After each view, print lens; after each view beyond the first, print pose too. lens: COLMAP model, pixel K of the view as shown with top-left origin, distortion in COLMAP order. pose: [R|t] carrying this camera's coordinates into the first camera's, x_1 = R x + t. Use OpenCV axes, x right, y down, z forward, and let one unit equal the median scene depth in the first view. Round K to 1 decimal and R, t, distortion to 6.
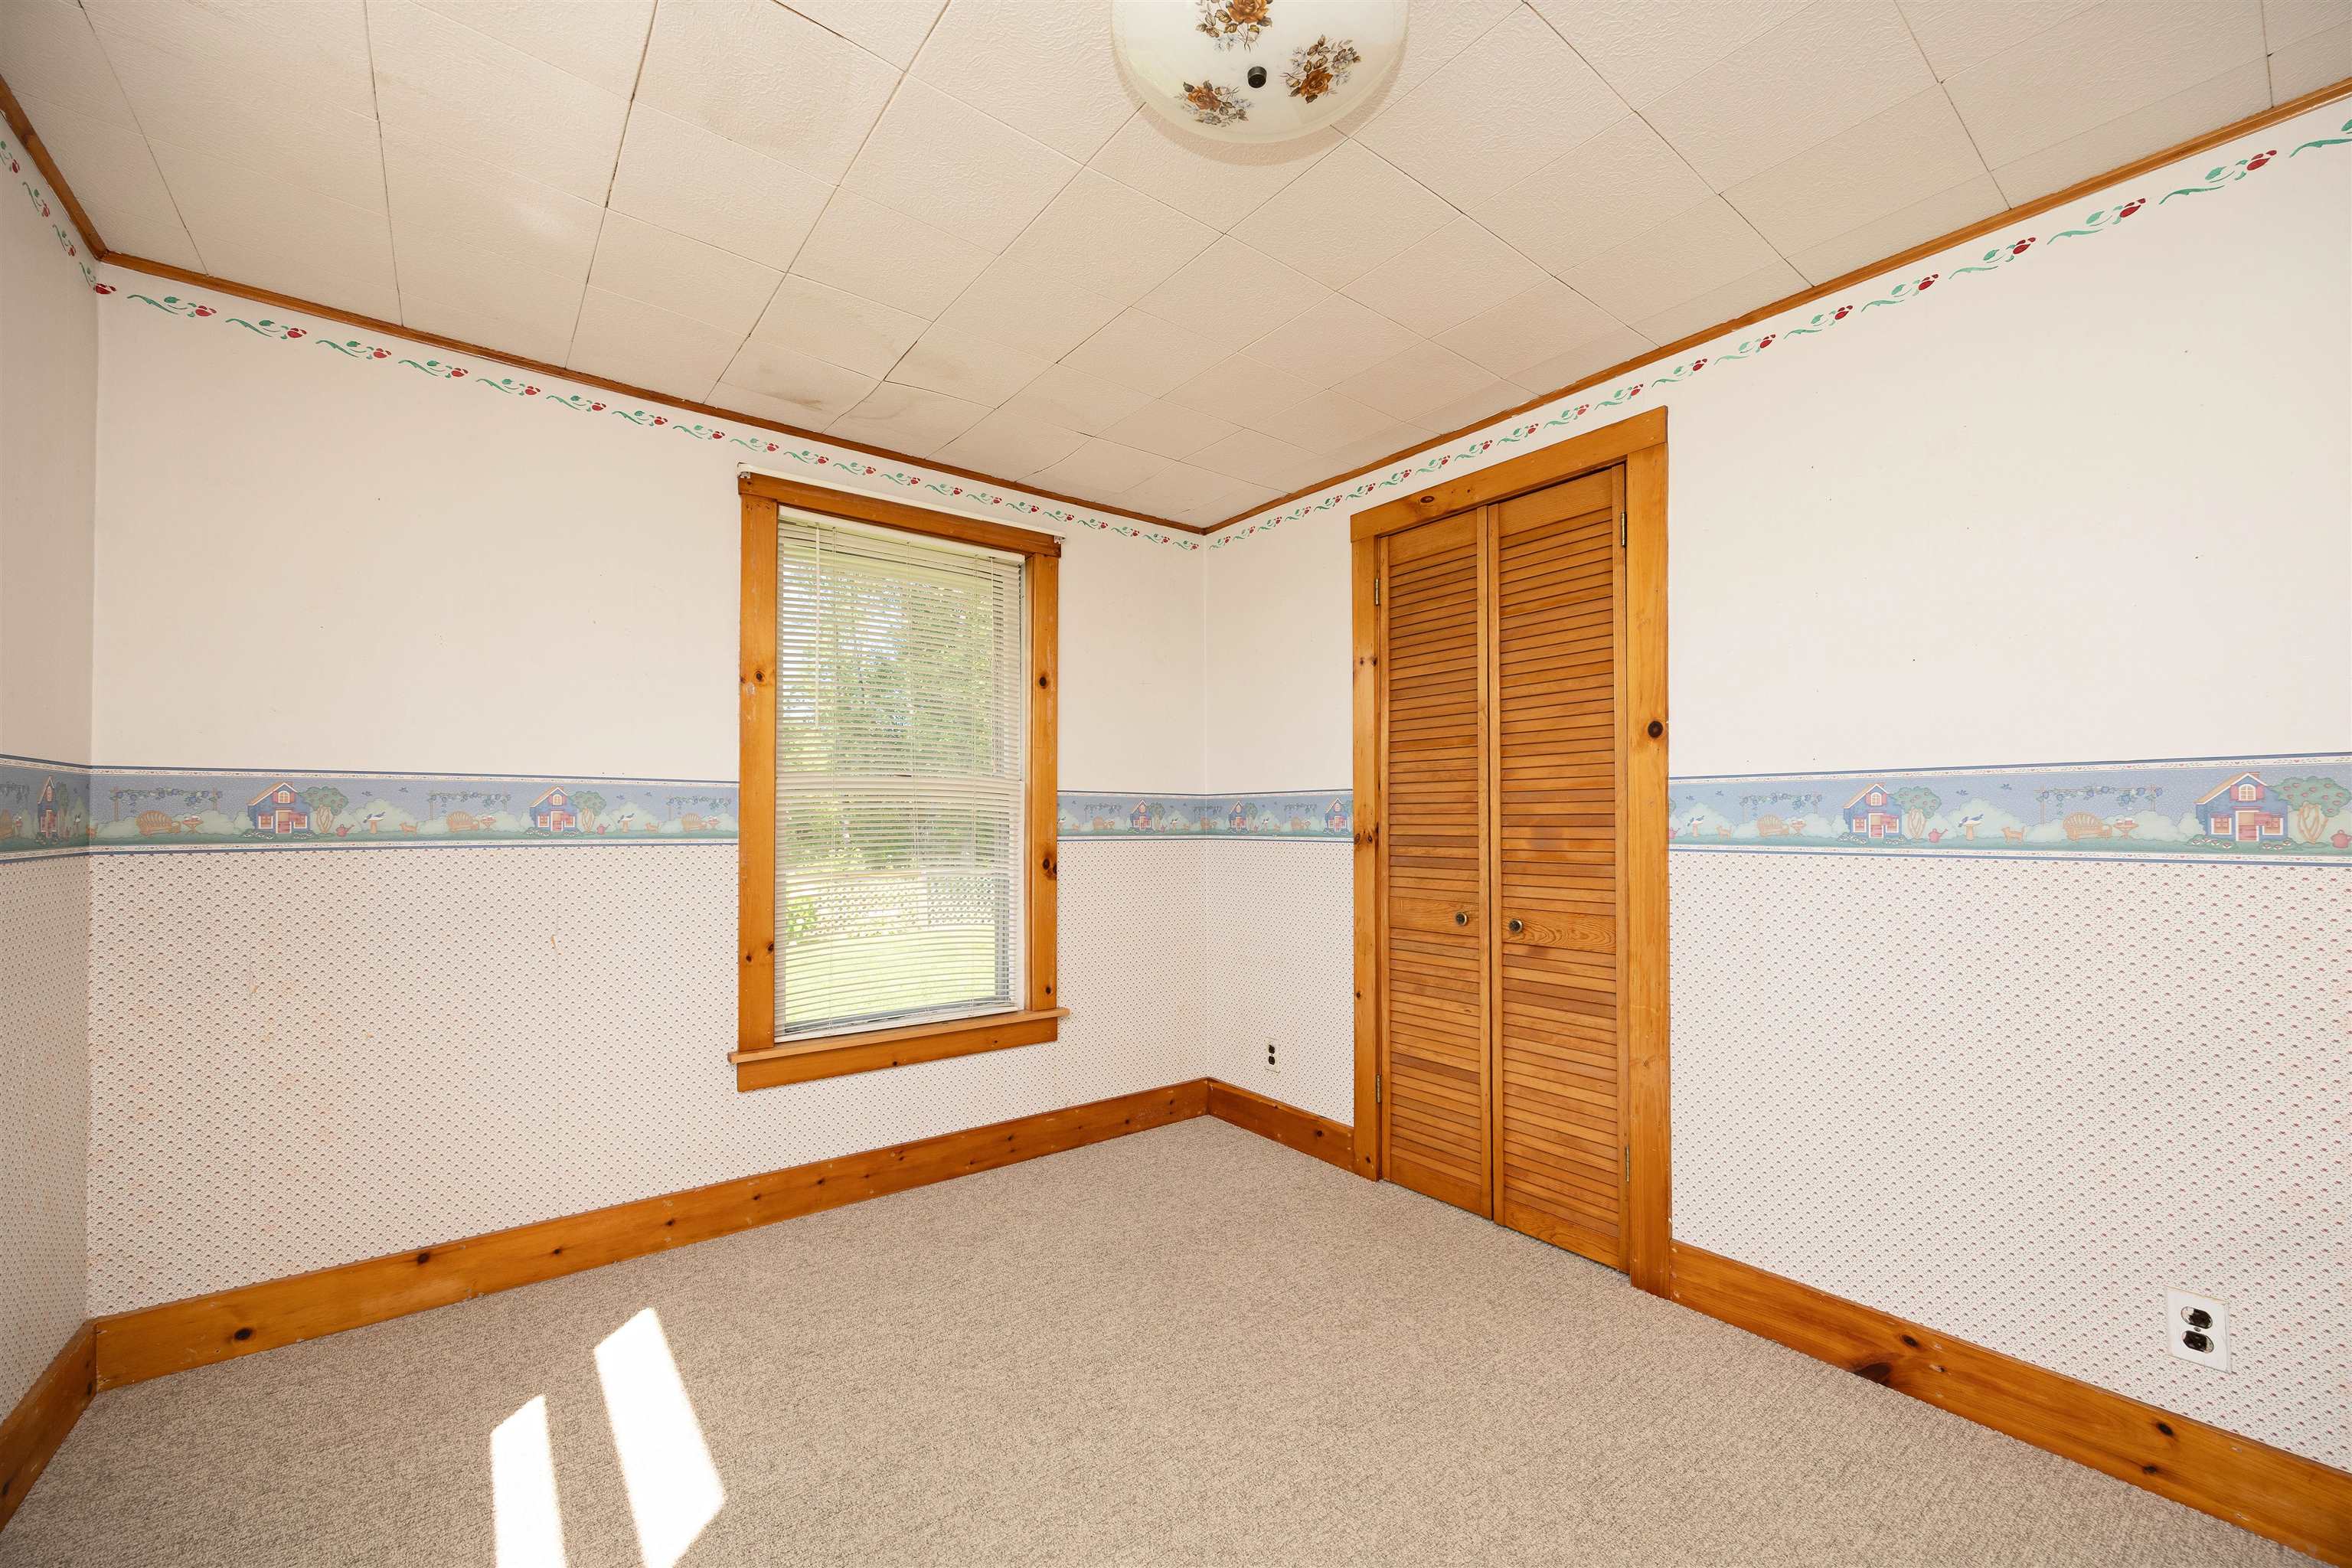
lens RADIAL K [[911.0, 0, 1174.6], [0, 911.0, 809.2], [0, 0, 1]] dist [0.000787, -0.000085]
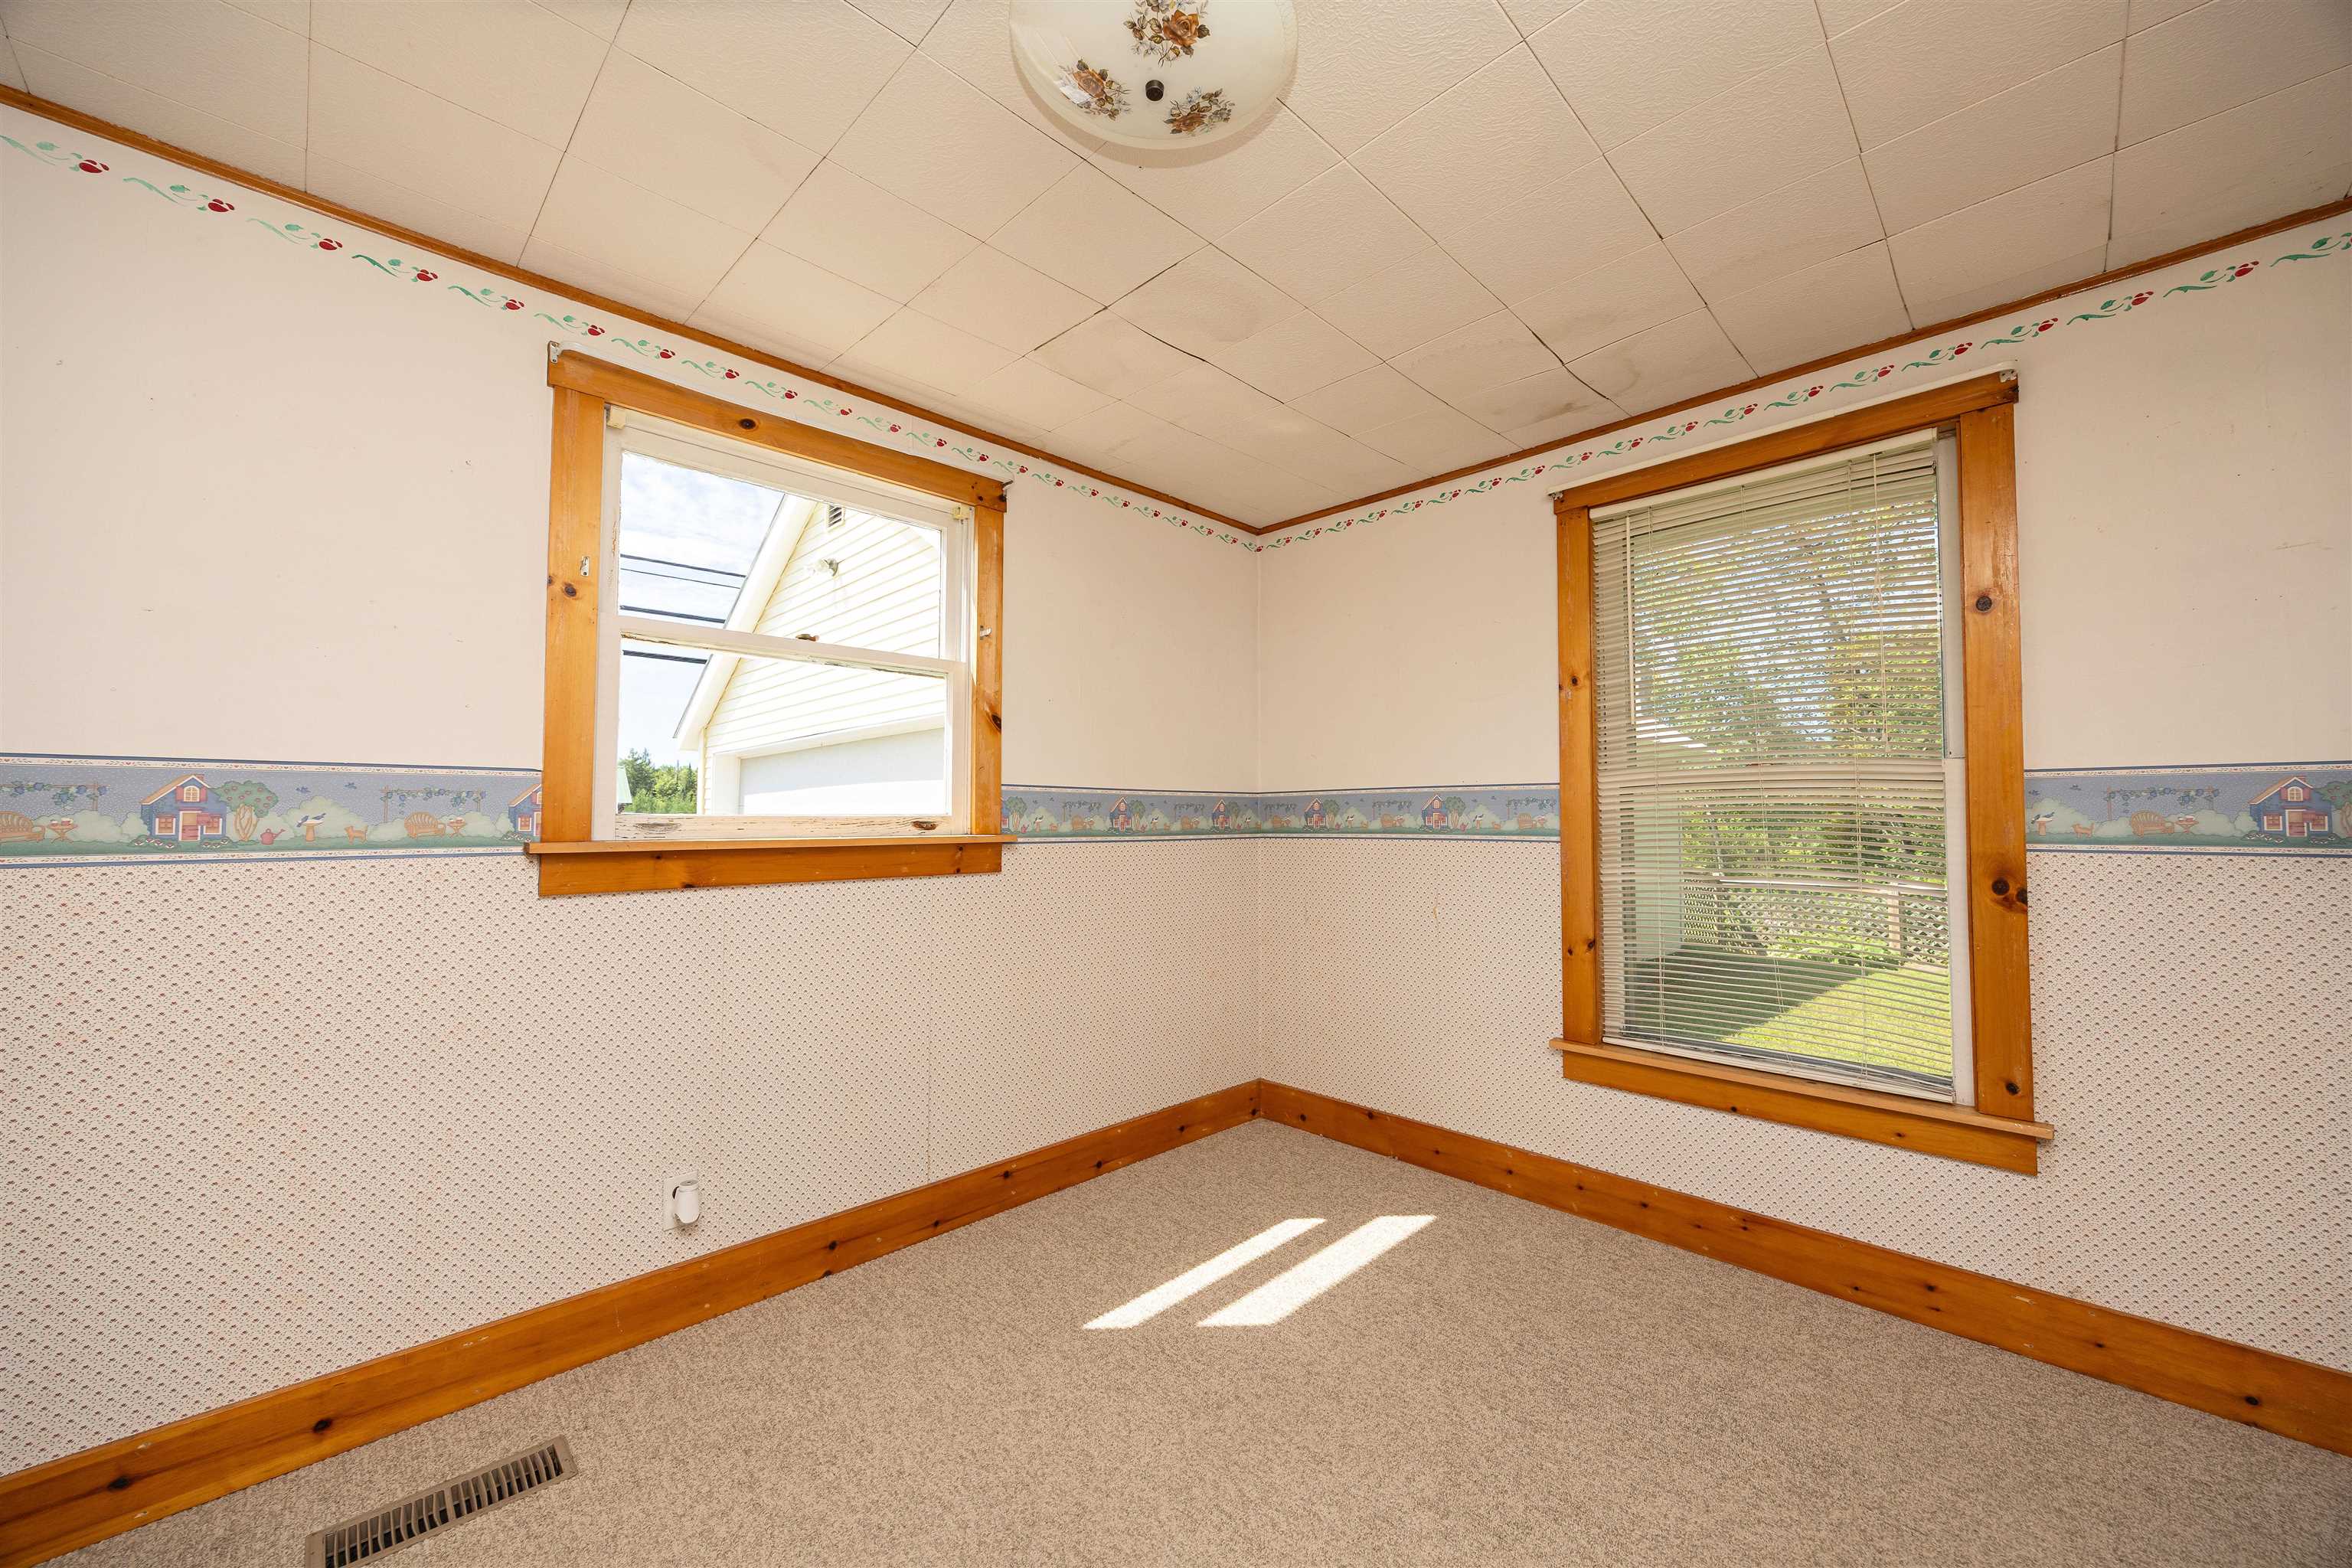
lens RADIAL K [[903.6, 0, 1189.1], [0, 903.6, 777.7], [0, 0, 1]] dist [-0.001657, -0.000007]
pose [[0.118161, -0.047974, -0.991835, 0.522831], [0.014875, 0.998806, -0.046539, 0.006370], [0.992883, -0.009254, 0.118733, 0.449832]]
